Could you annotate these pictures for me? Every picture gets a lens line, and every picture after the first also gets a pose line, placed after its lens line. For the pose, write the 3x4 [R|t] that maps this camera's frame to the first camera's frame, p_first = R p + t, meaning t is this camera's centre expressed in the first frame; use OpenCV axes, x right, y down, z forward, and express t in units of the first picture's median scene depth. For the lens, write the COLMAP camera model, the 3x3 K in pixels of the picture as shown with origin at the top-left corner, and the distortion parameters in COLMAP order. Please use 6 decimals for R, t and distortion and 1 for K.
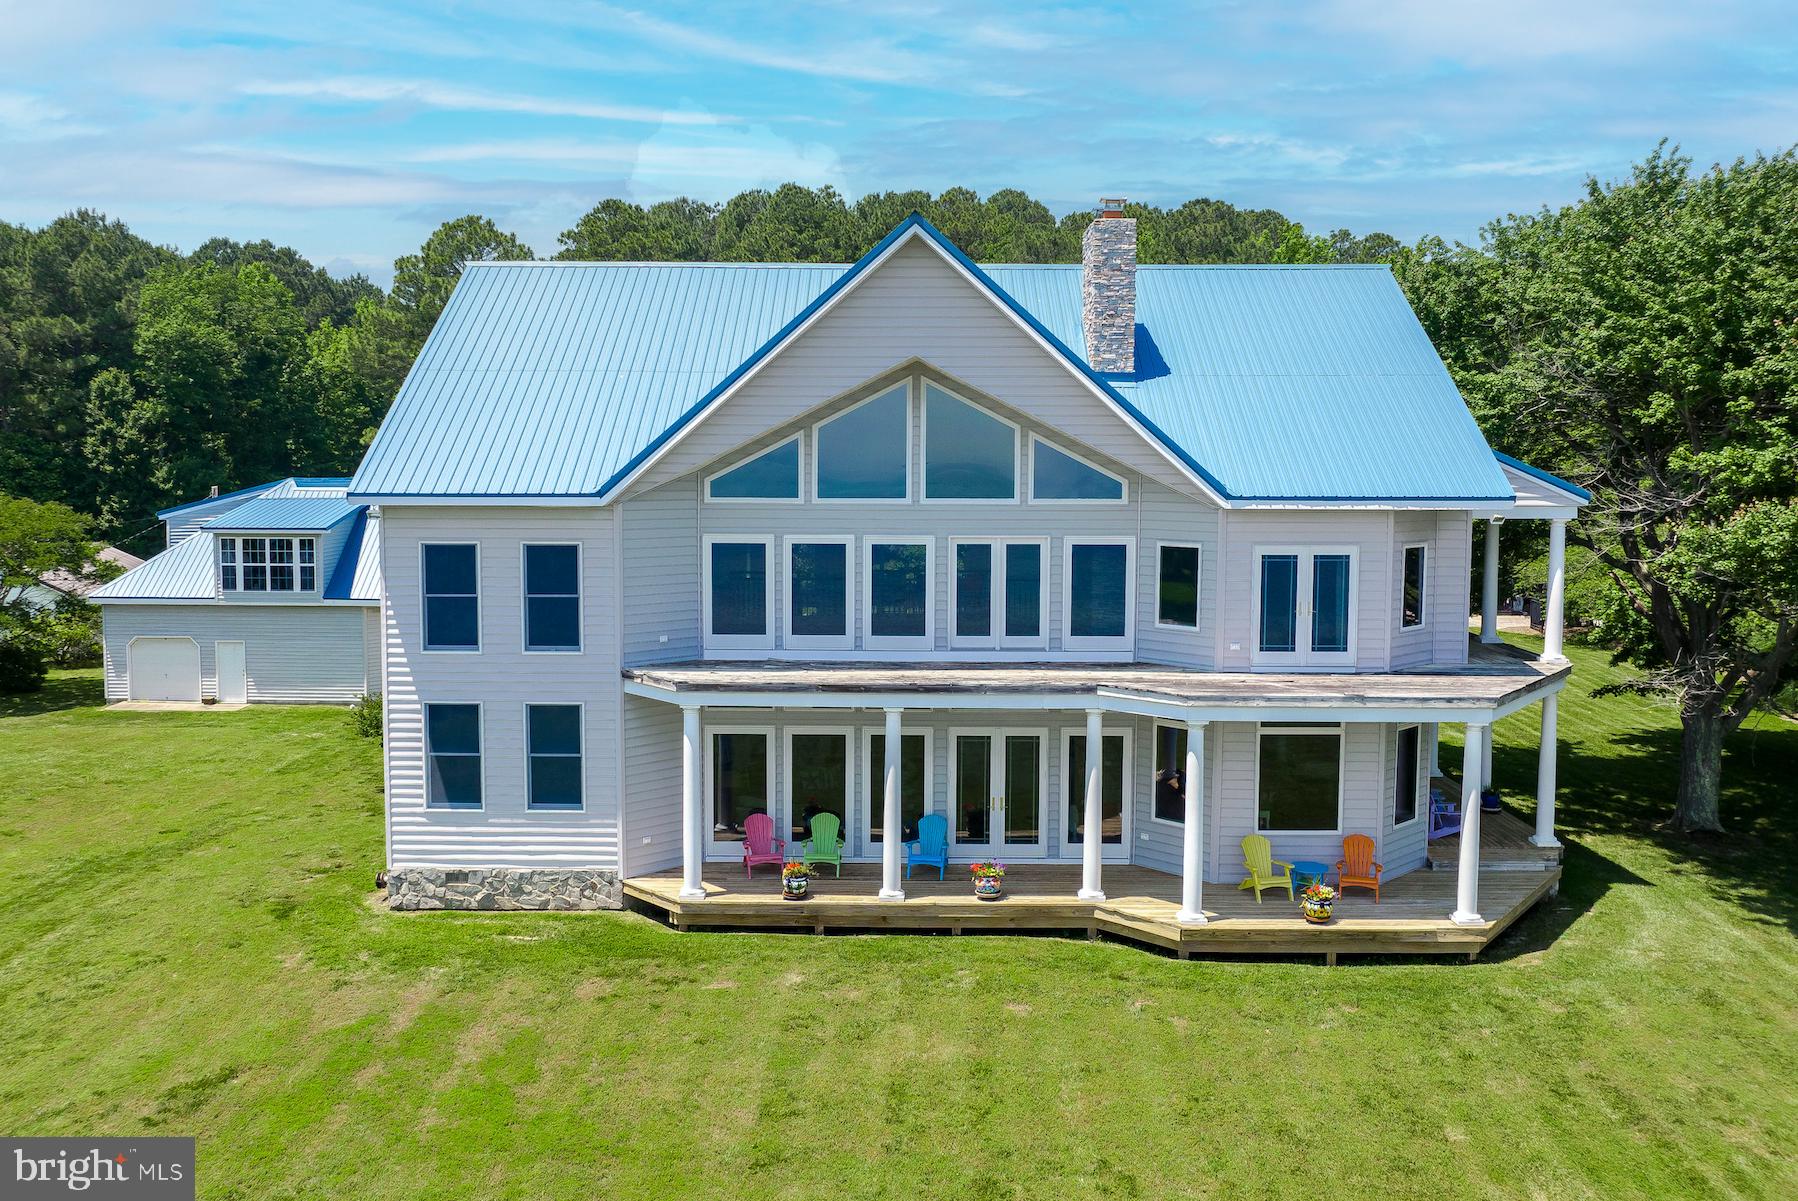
lens RADIAL K [[1479.3, 0, 898.3], [0, 1479.3, 591.8], [0, 0, 1]] dist [-0.034925, 0.010030]
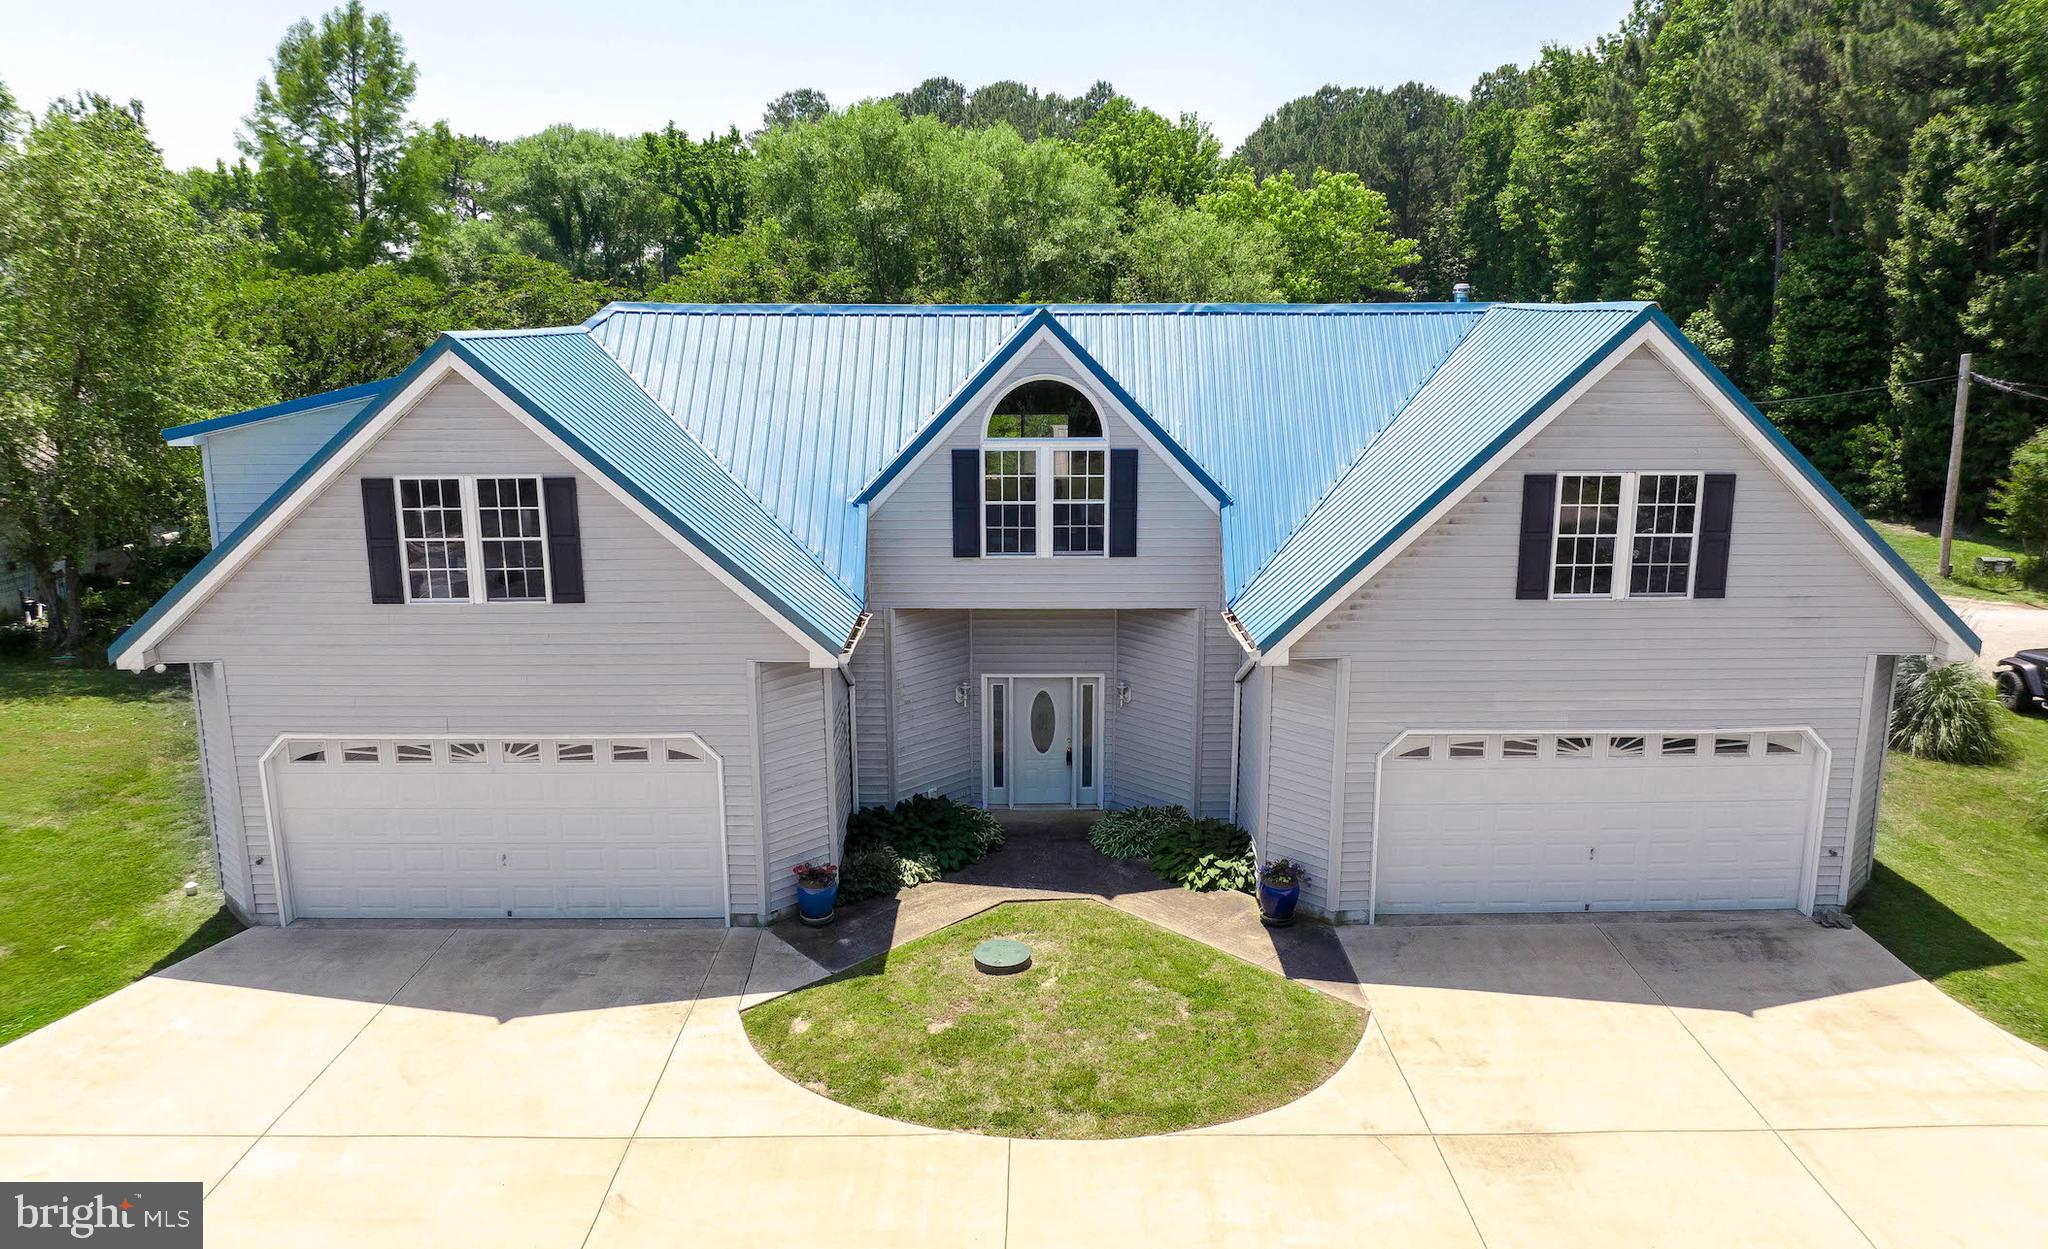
lens RADIAL K [[1440.4, 0, 1001.6], [0, 1440.4, 622.4], [0, 0, 1]] dist [-0.025110, 0.000509]
pose [[0.025512, 0.212320, -0.976867, -0.007191], [-0.077091, 0.974693, 0.209834, -0.170191], [0.996698, 0.069954, 0.041234, 2.168100]]
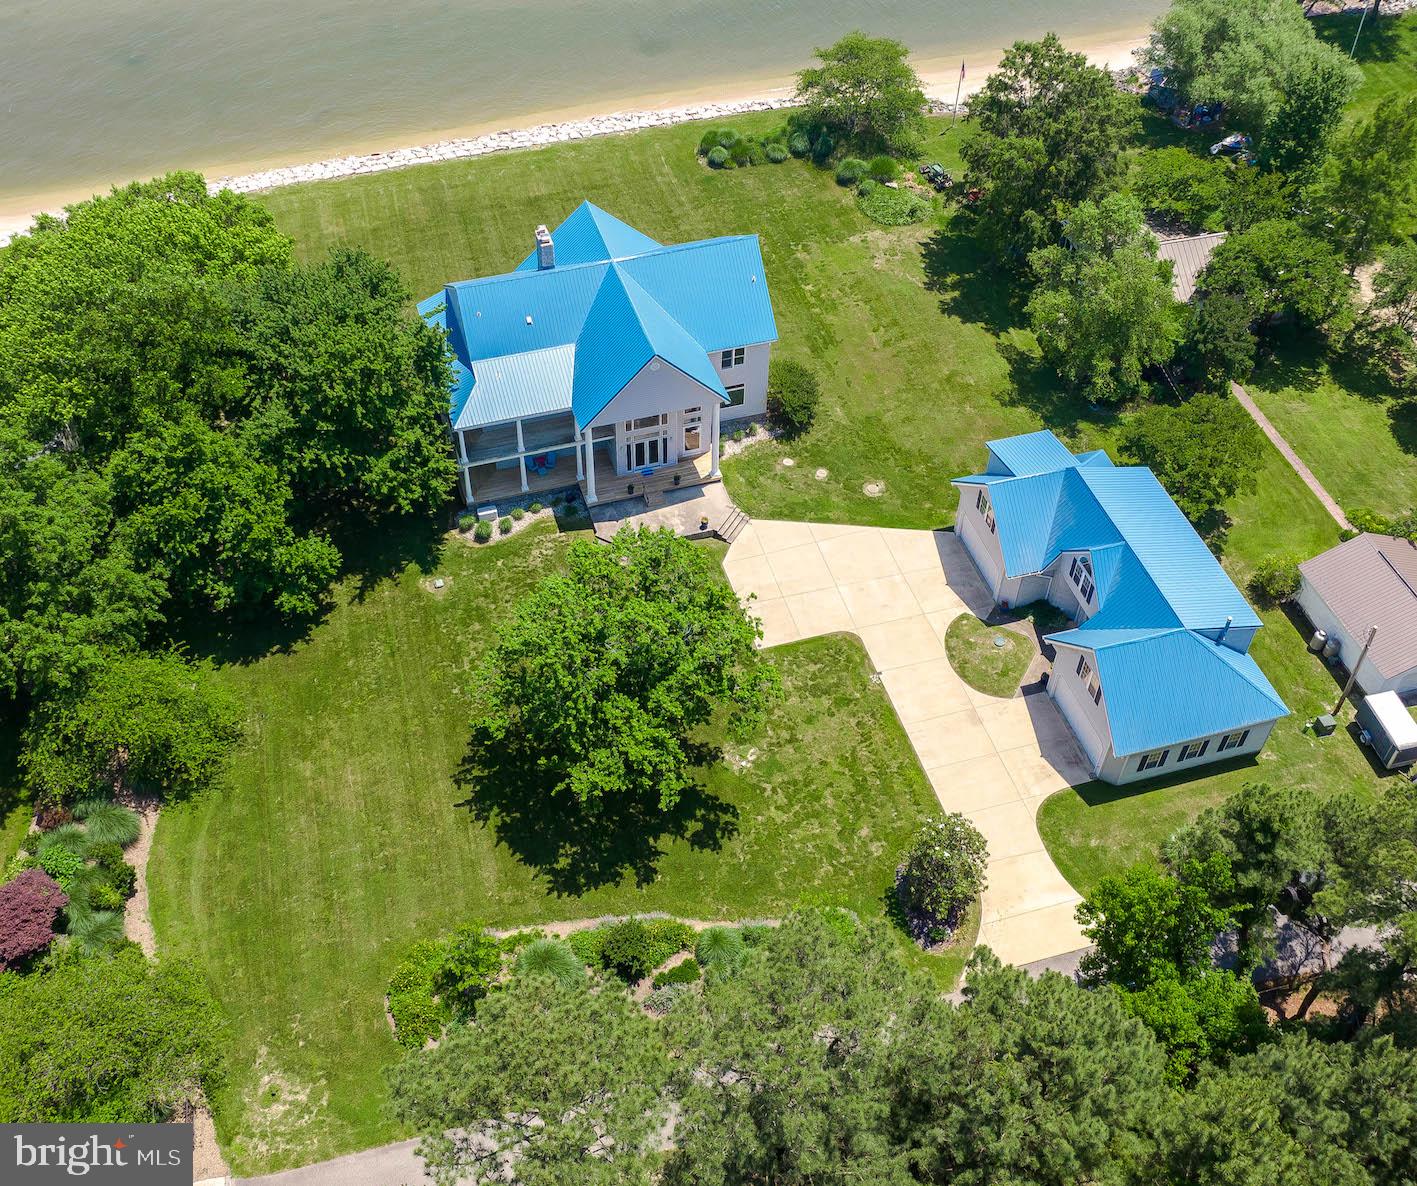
lens RADIAL K [[1504.0, 0, 693.4], [0, 1504.0, 579.9], [0, 0, 1]] dist [-0.021892, 0.000000]
pose [[-0.953108, 0.213663, -0.214322, 0.739922], [-0.036284, 0.622408, 0.781852, -2.548144], [0.300449, 0.752965, -0.585469, 3.836860]]
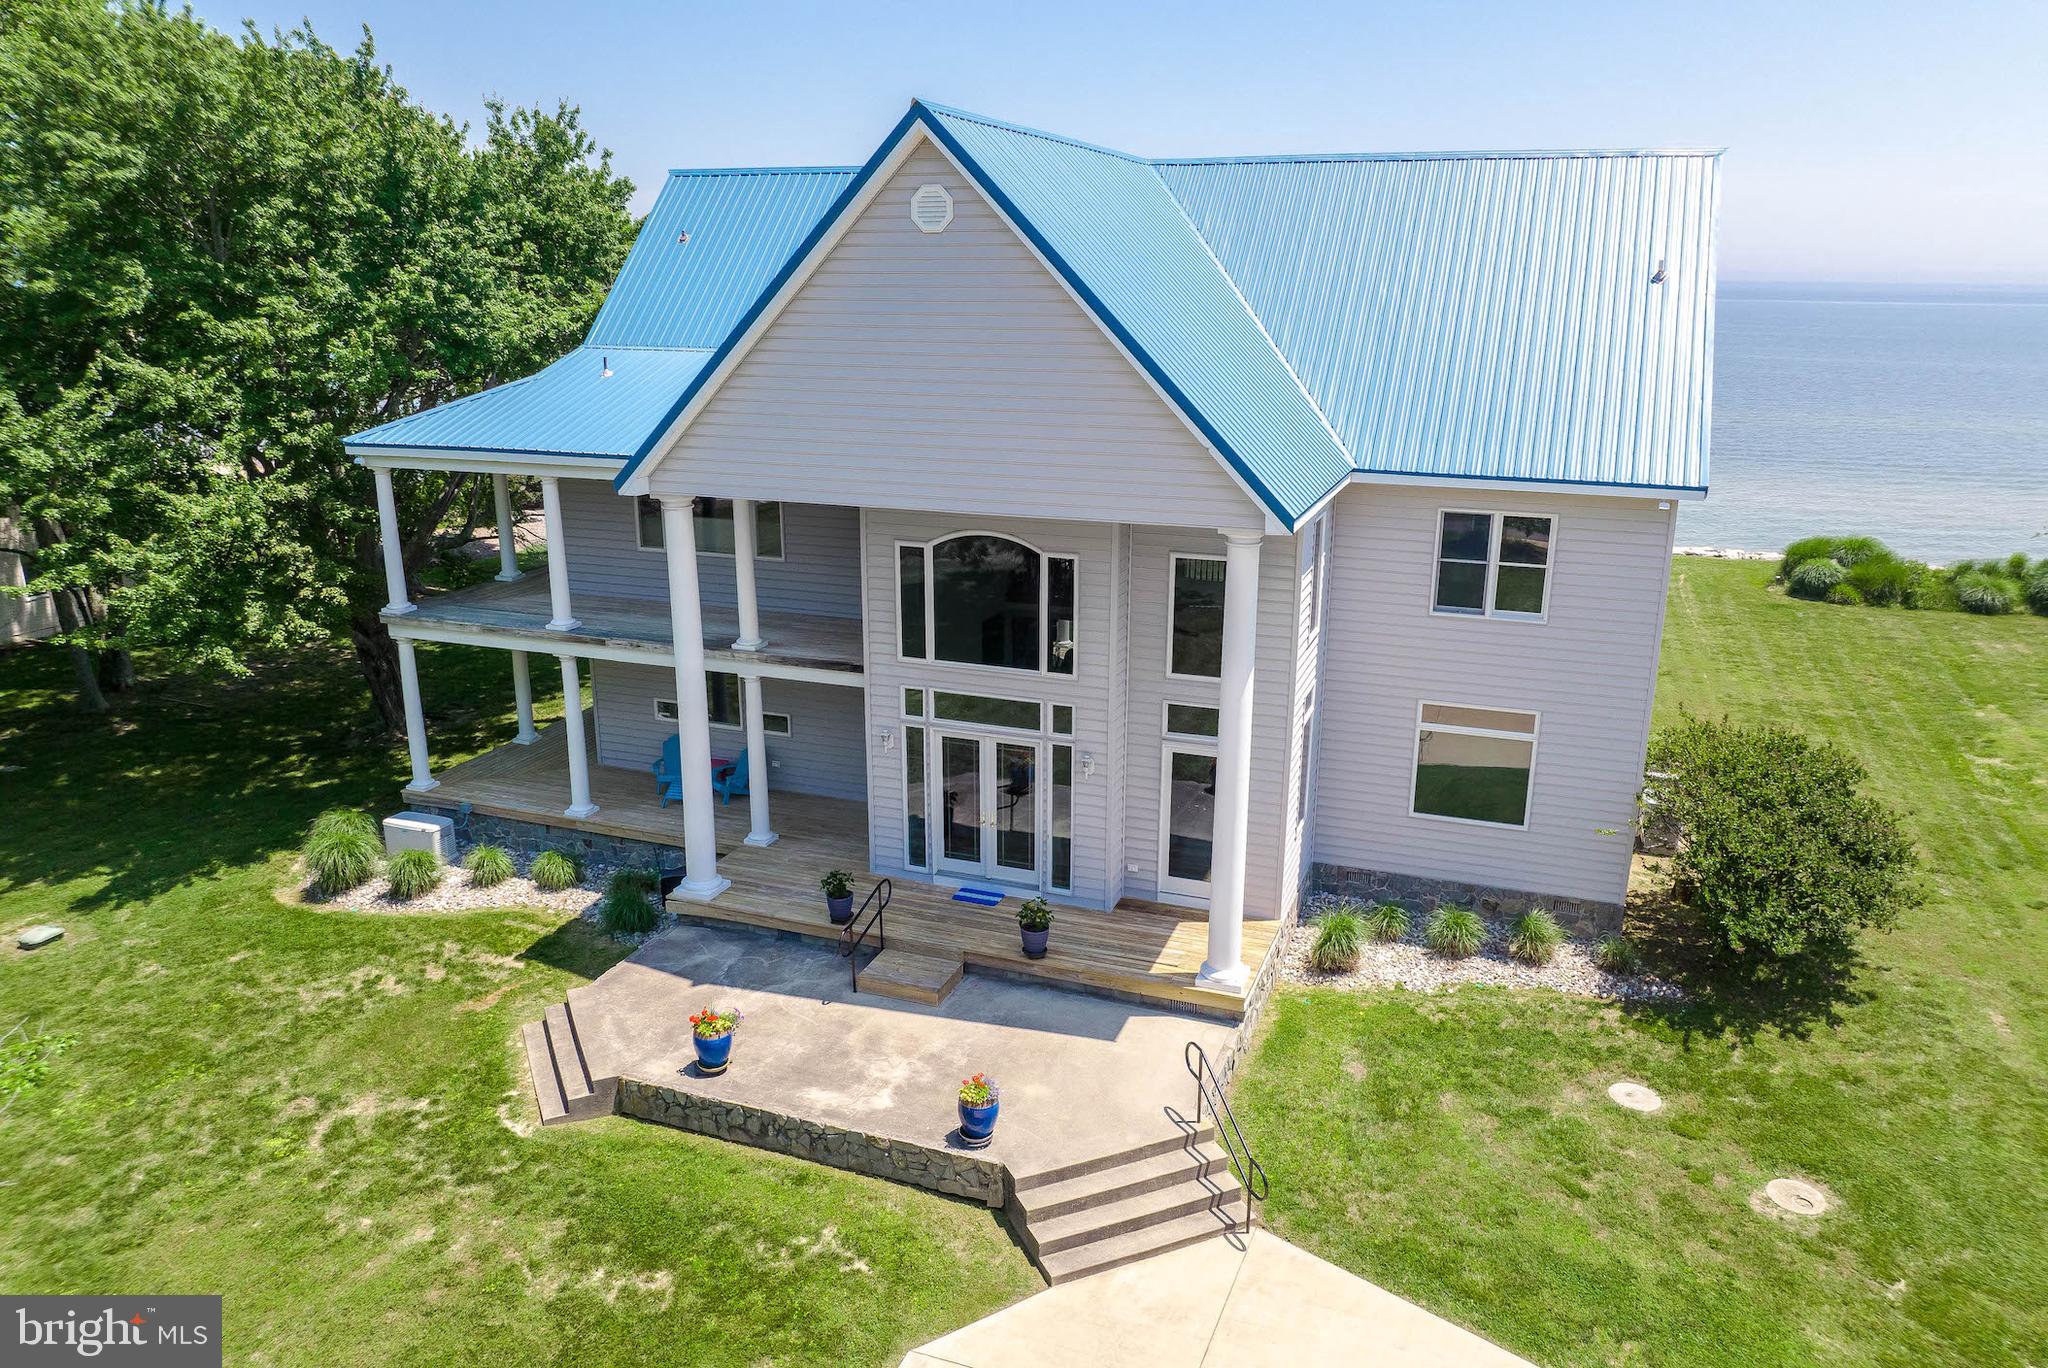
lens RADIAL K [[1451.3, 0, 1014.9], [0, 1451.3, 710.7], [0, 0, 1]] dist [-0.037942, 0.003831]
pose [[-0.937742, -0.106088, 0.330736, -0.268565], [0.024643, 0.929492, 0.368018, -0.279122], [-0.346458, 0.353256, -0.869009, 2.166199]]
